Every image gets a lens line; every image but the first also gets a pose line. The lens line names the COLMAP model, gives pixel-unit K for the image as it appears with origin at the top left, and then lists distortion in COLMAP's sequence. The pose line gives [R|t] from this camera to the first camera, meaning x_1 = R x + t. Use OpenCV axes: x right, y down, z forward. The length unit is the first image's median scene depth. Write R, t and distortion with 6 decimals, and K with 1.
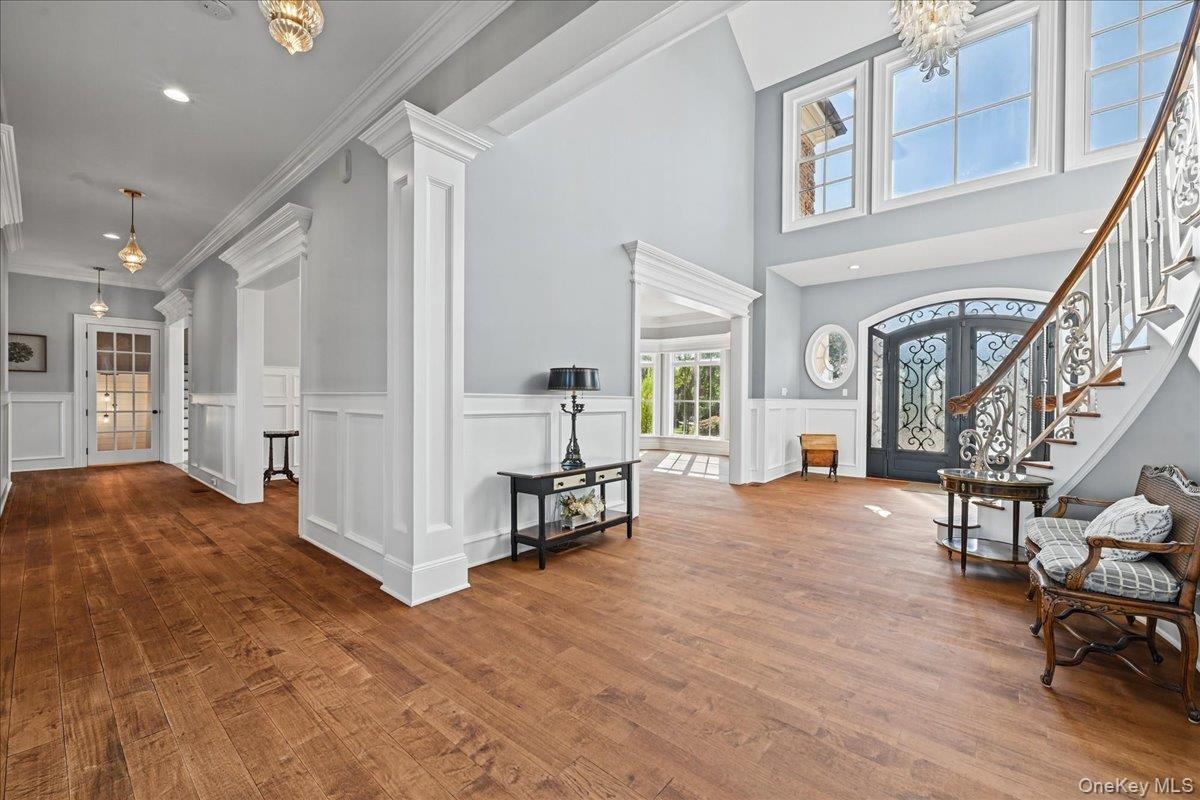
lens RADIAL K [[485.9, 0, 603.5], [0, 485.9, 404.3], [0, 0, 1]] dist [-0.000372, -0.000141]
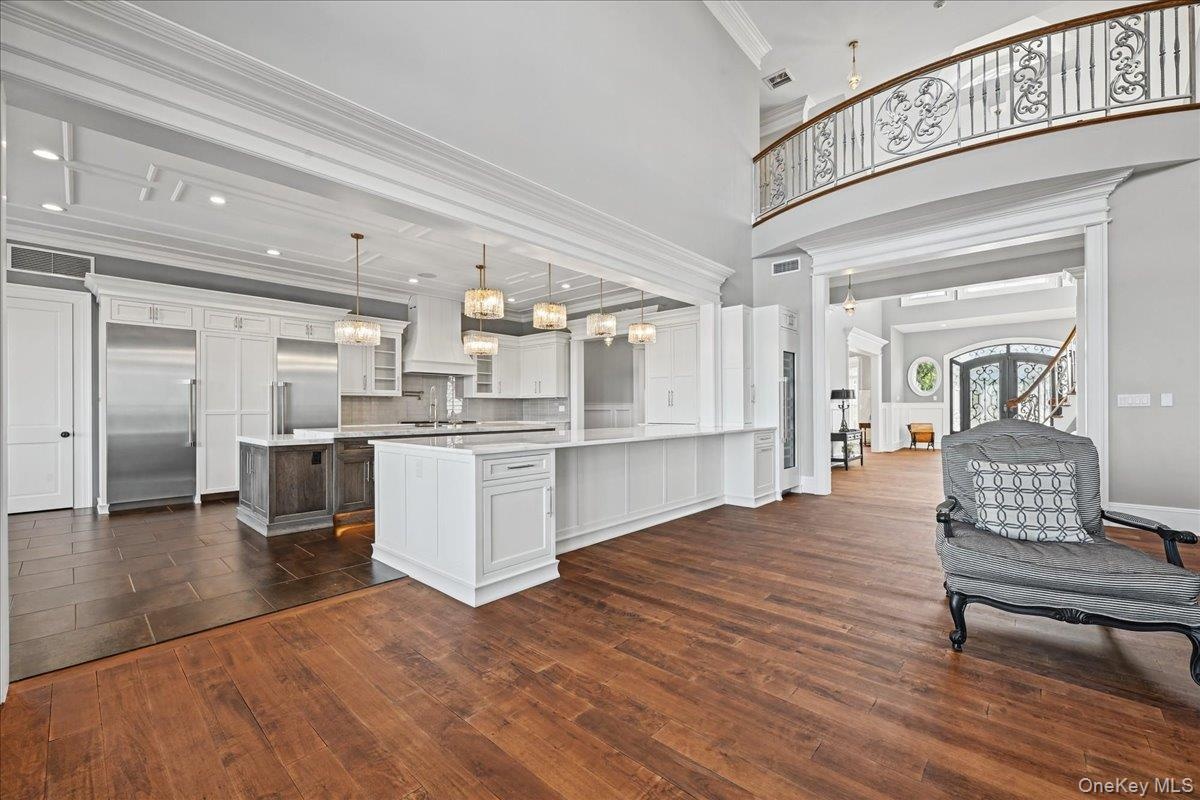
lens RADIAL K [[497.5, 0, 602.2], [0, 497.5, 406.3], [0, 0, 1]] dist [0.000291, 0.000038]
pose [[0.999539, -0.011890, -0.027953, -0.636867], [0.011517, 0.999843, -0.013484, 0.014073], [0.028109, 0.013156, 0.999518, -0.781233]]
